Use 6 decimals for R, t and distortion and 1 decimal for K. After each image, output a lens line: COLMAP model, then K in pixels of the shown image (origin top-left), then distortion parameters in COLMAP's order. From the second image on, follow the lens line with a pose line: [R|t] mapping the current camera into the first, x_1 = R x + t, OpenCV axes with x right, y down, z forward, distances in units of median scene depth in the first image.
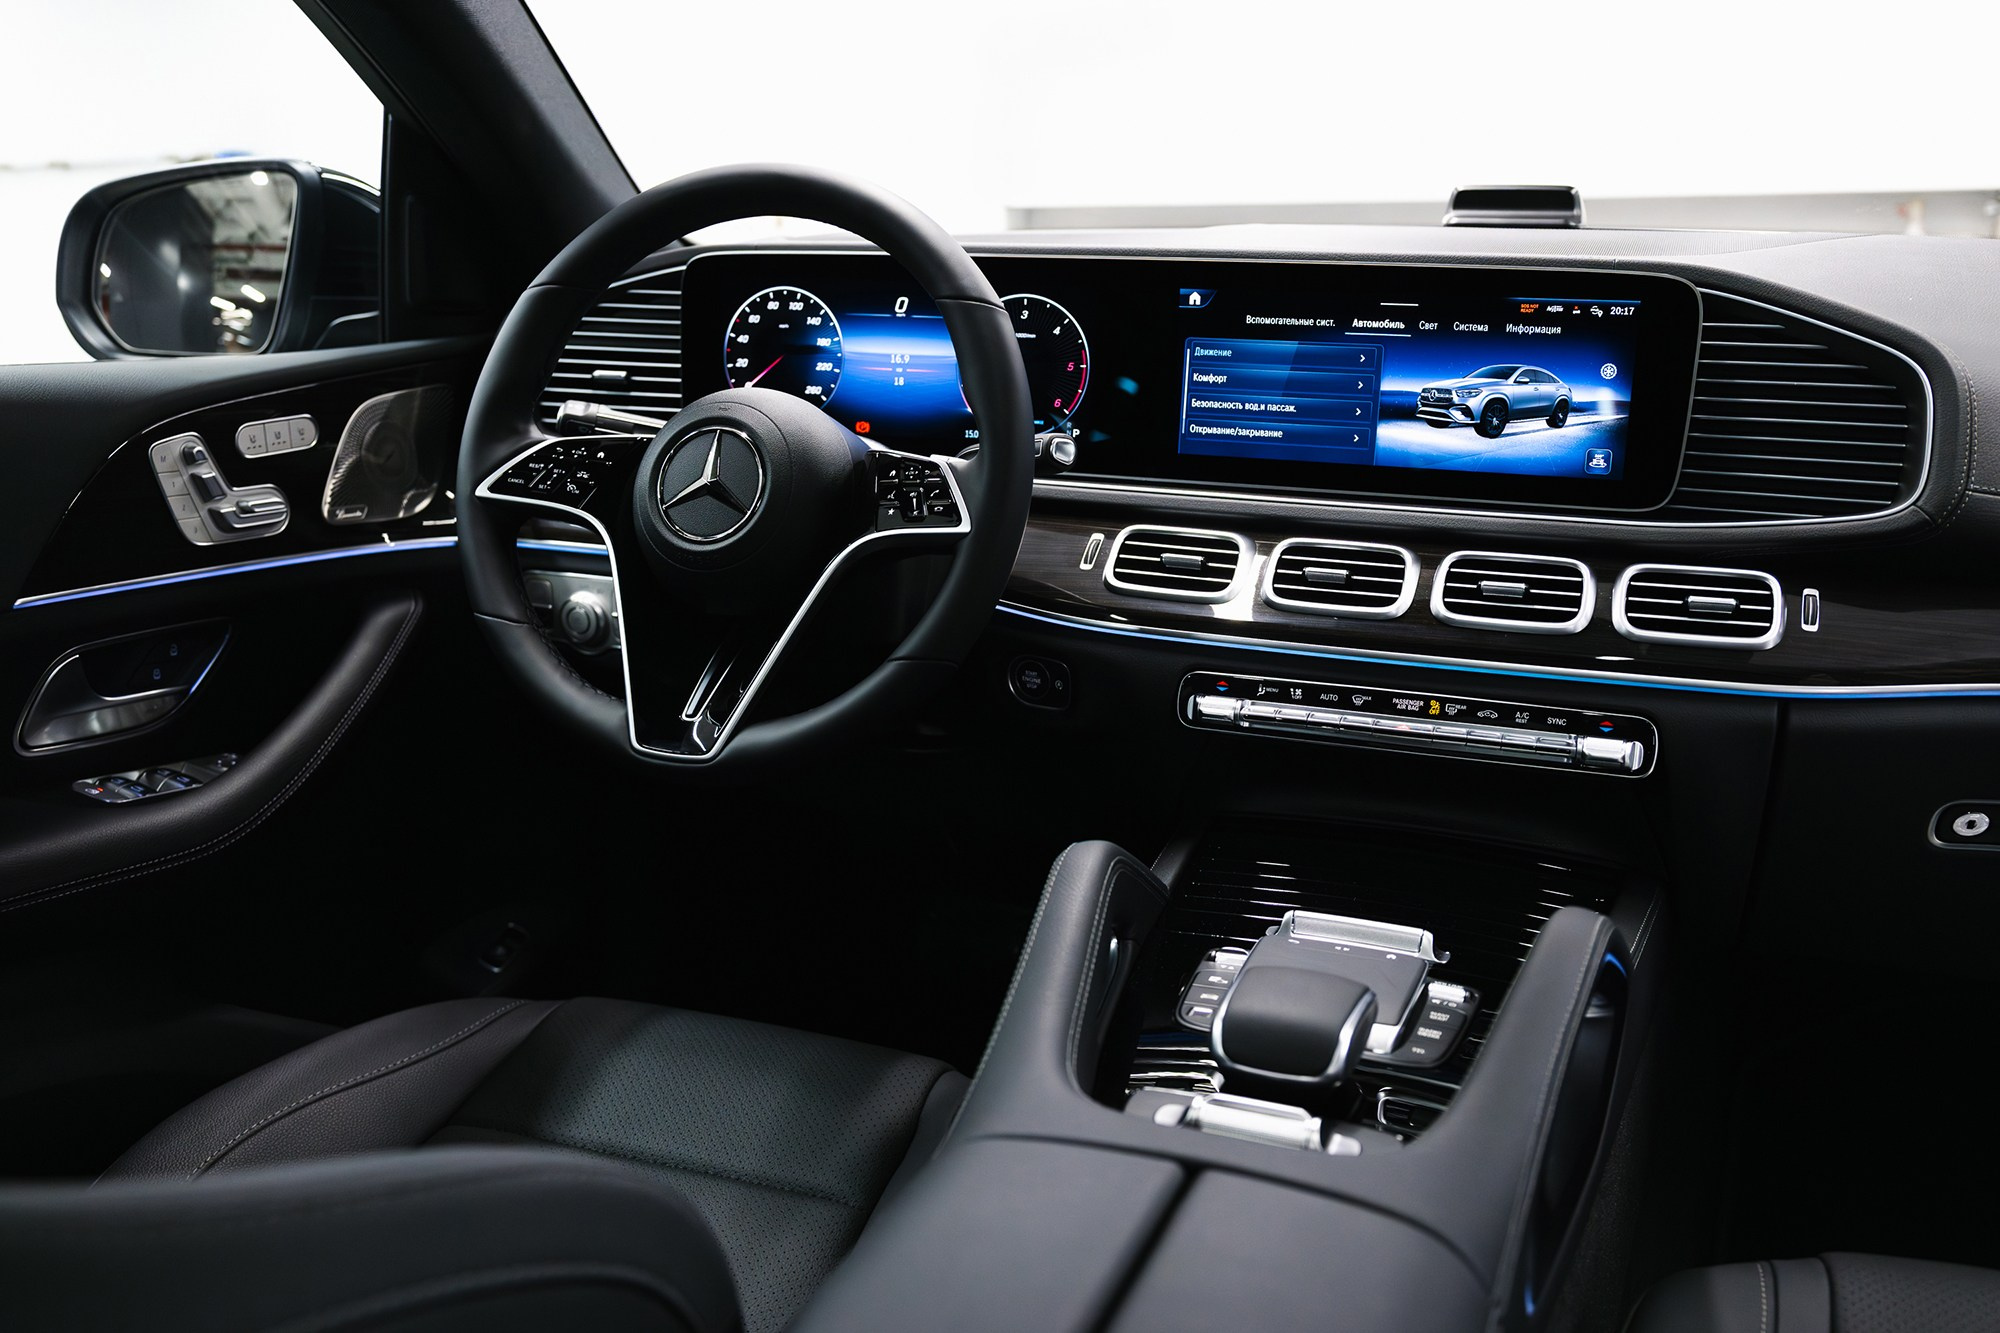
lens RADIAL K [[1730.9, 0, 1000.6], [0, 1730.9, 670.4], [0, 0, 1]] dist [-0.015588, 0.006827]
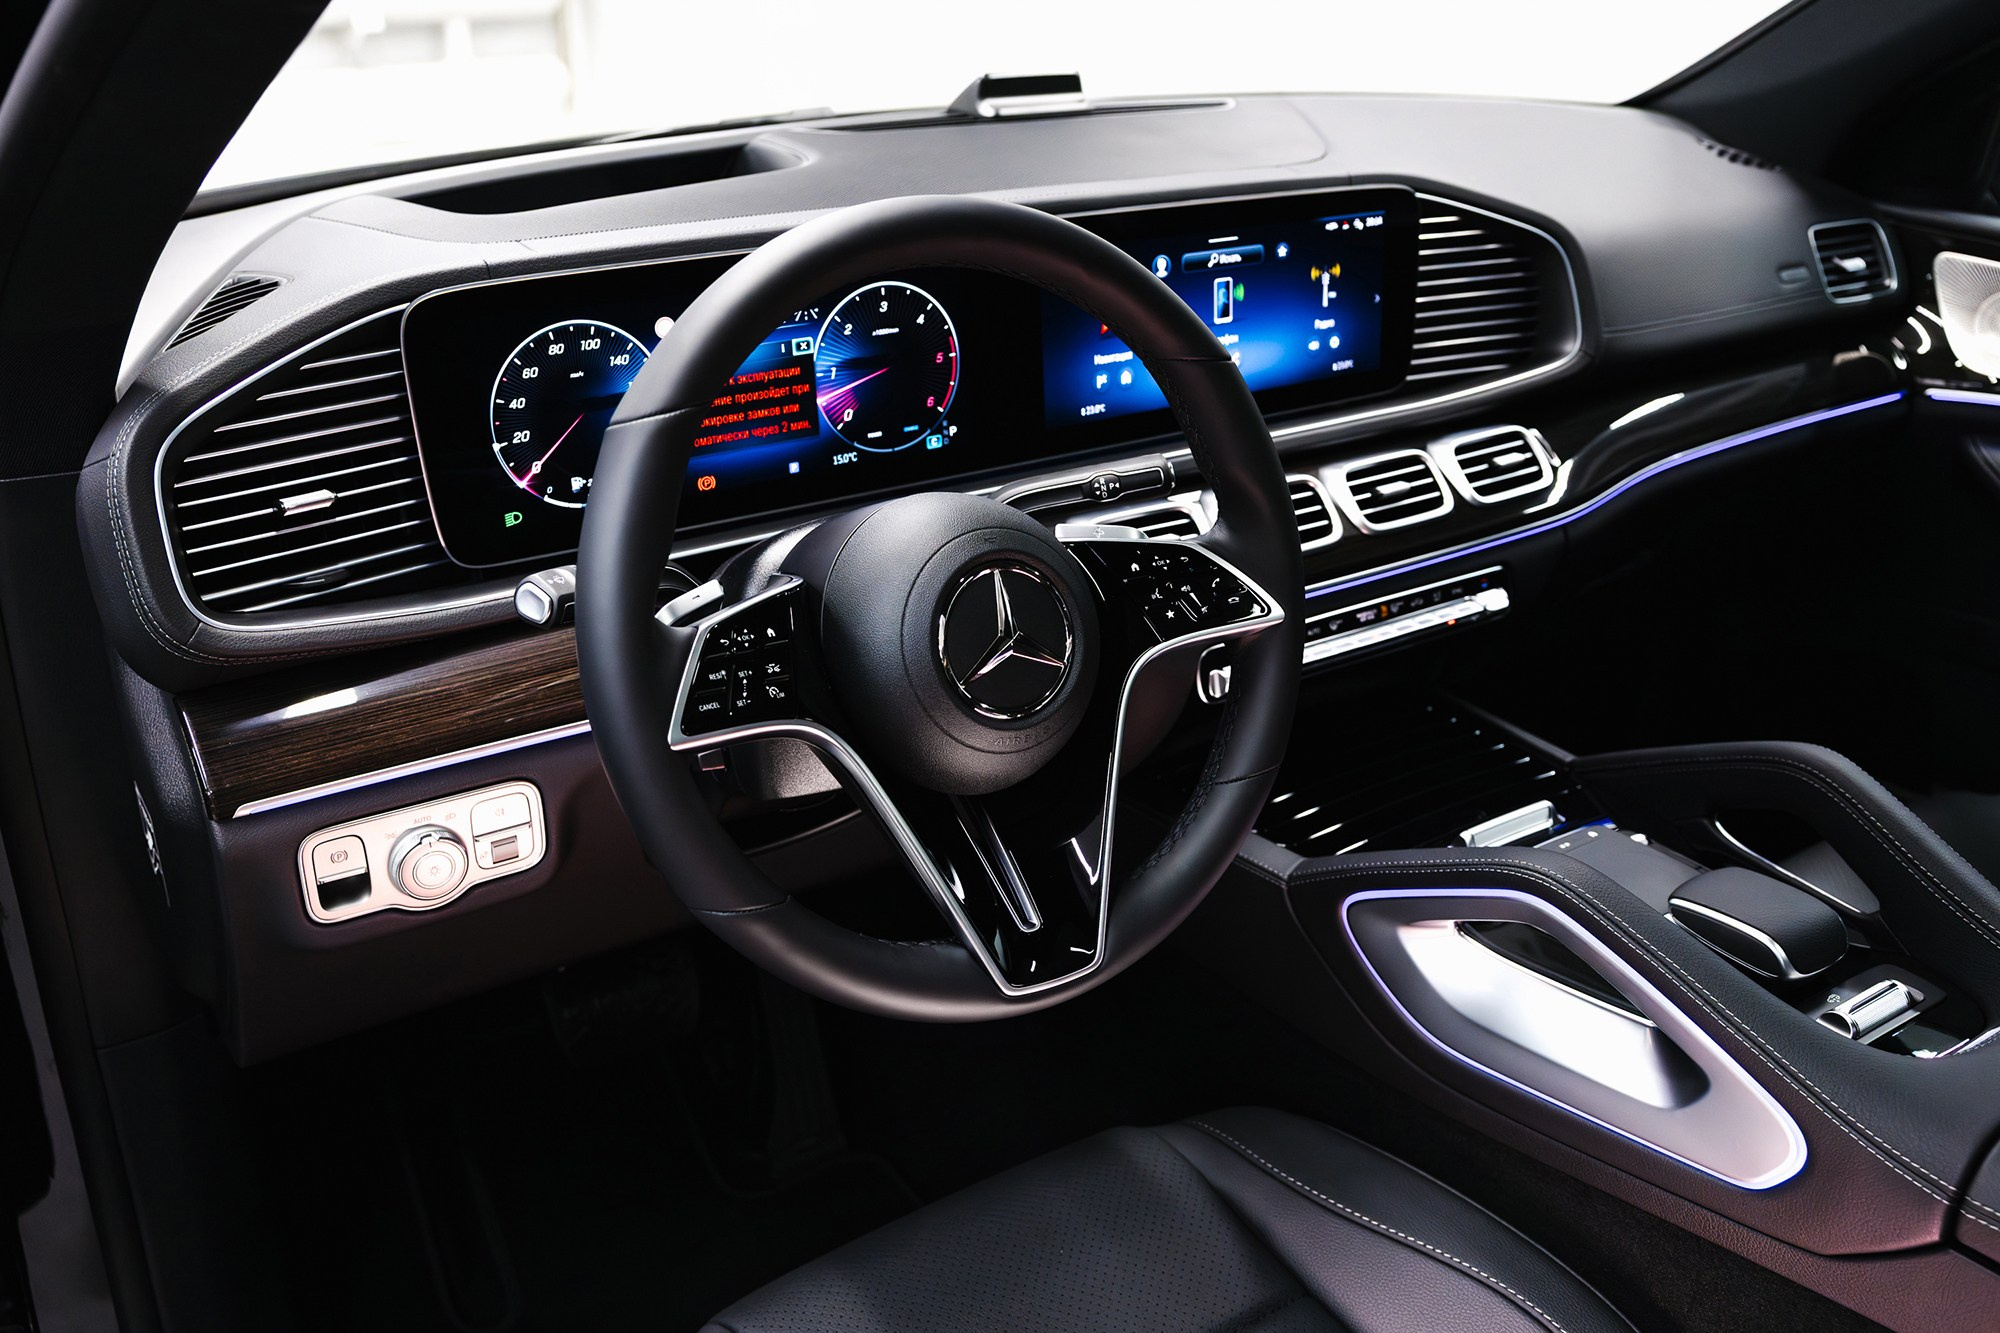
lens RADIAL K [[1730.9, 0, 987.5], [0, 1730.9, 662.1], [0, 0, 1]] dist [-0.015588, 0.006827]
pose [[0.581270, -0.339372, 0.739562, -0.677252], [0.205236, 0.940637, 0.270334, -0.278286], [-0.787403, -0.005352, 0.616415, 0.476624]]
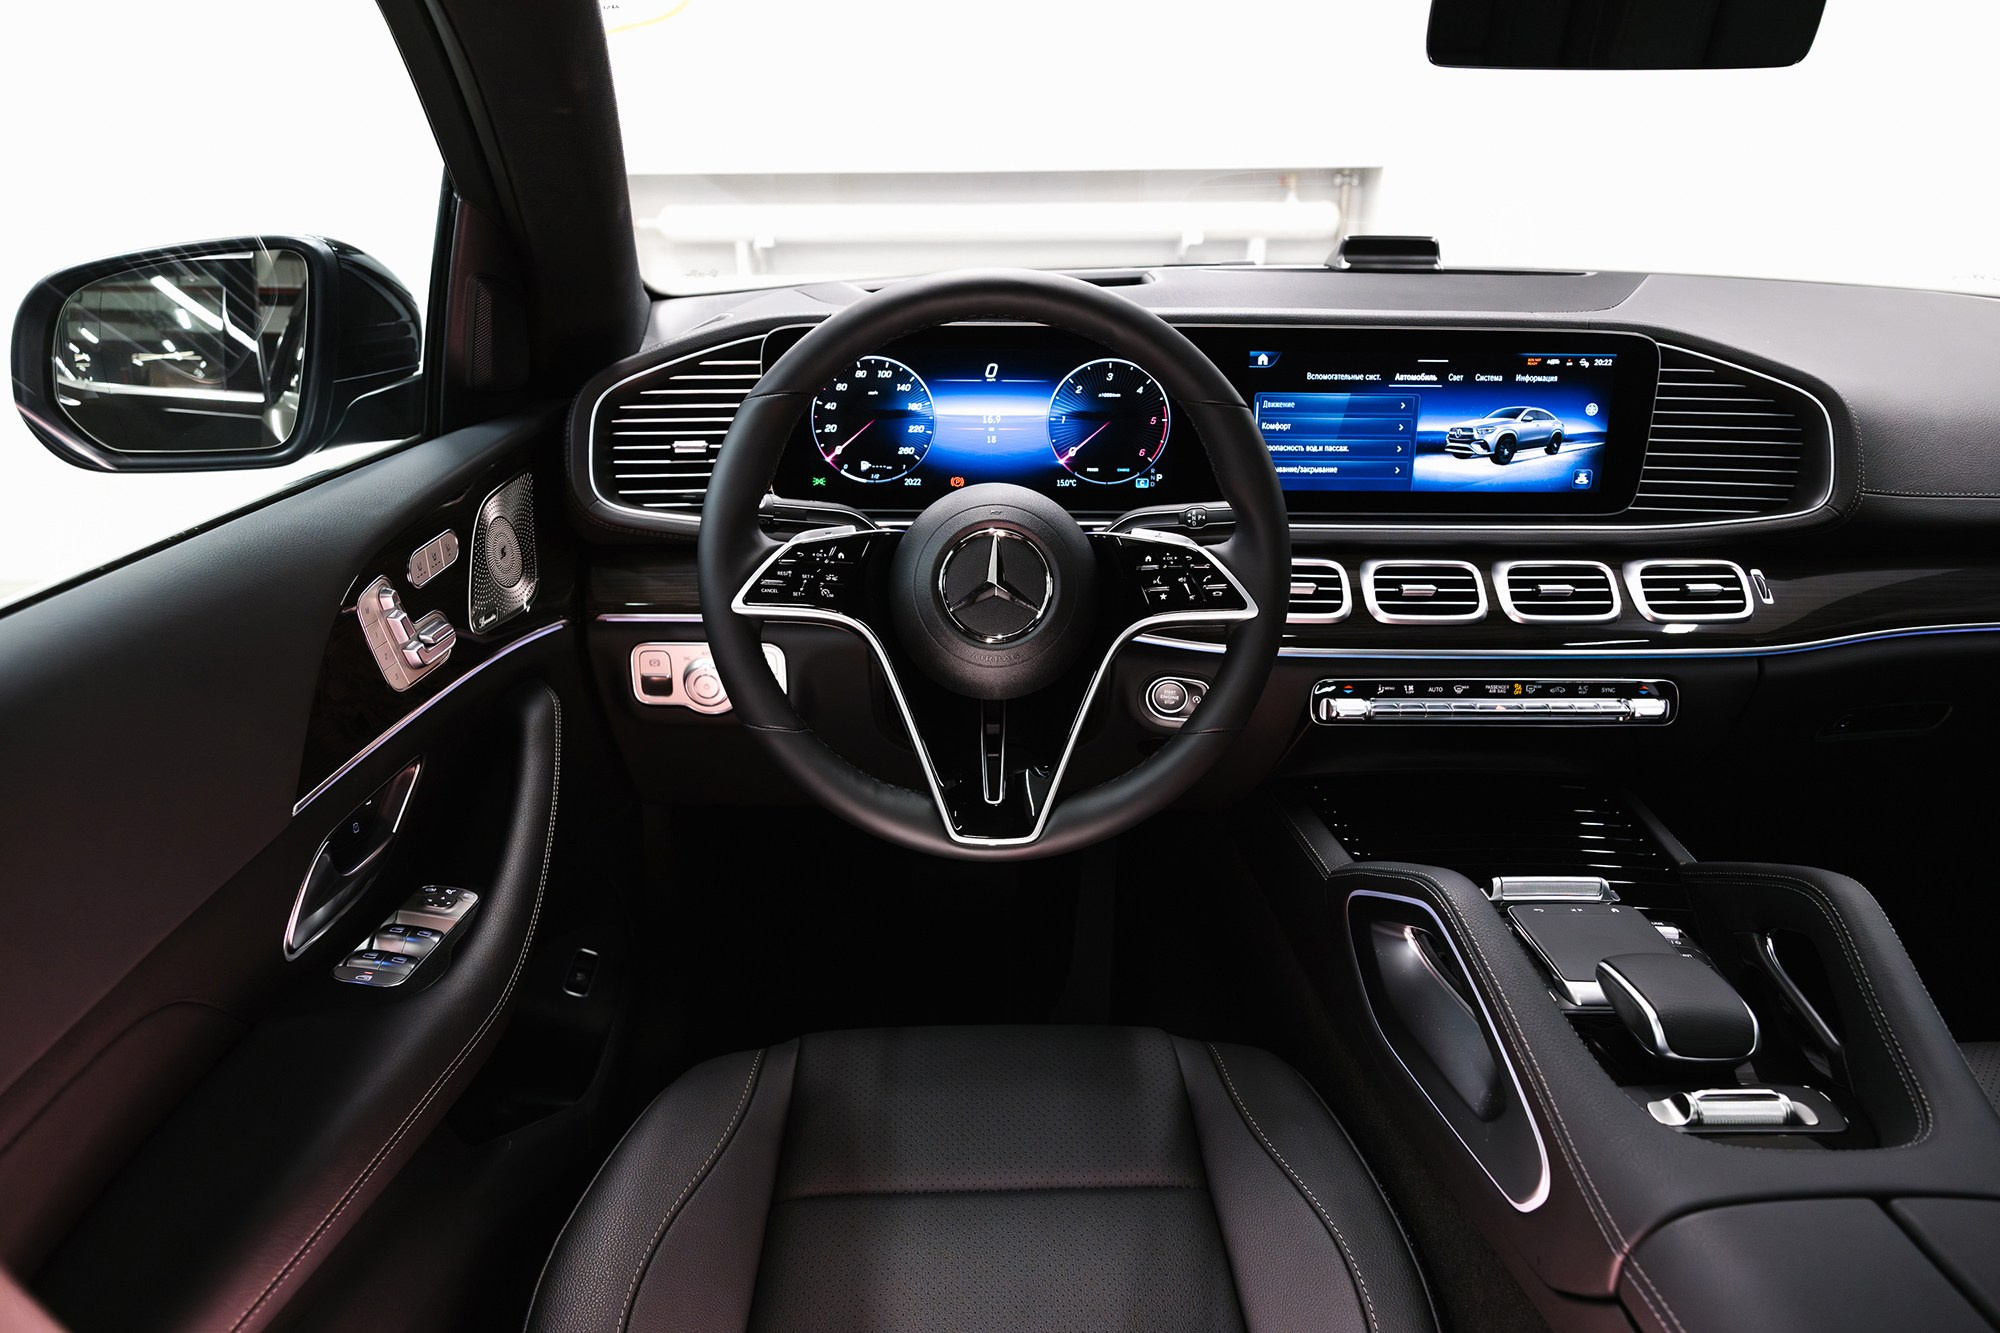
lens RADIAL K [[1322.3, 0, 994.6], [0, 1322.3, 665.4], [0, 0, 1]] dist [-0.006207, 0.005142]
pose [[0.928991, -0.134577, 0.344768, -0.410533], [0.095736, 0.987222, 0.127389, -0.145688], [-0.357506, -0.085337, 0.930004, 0.213315]]
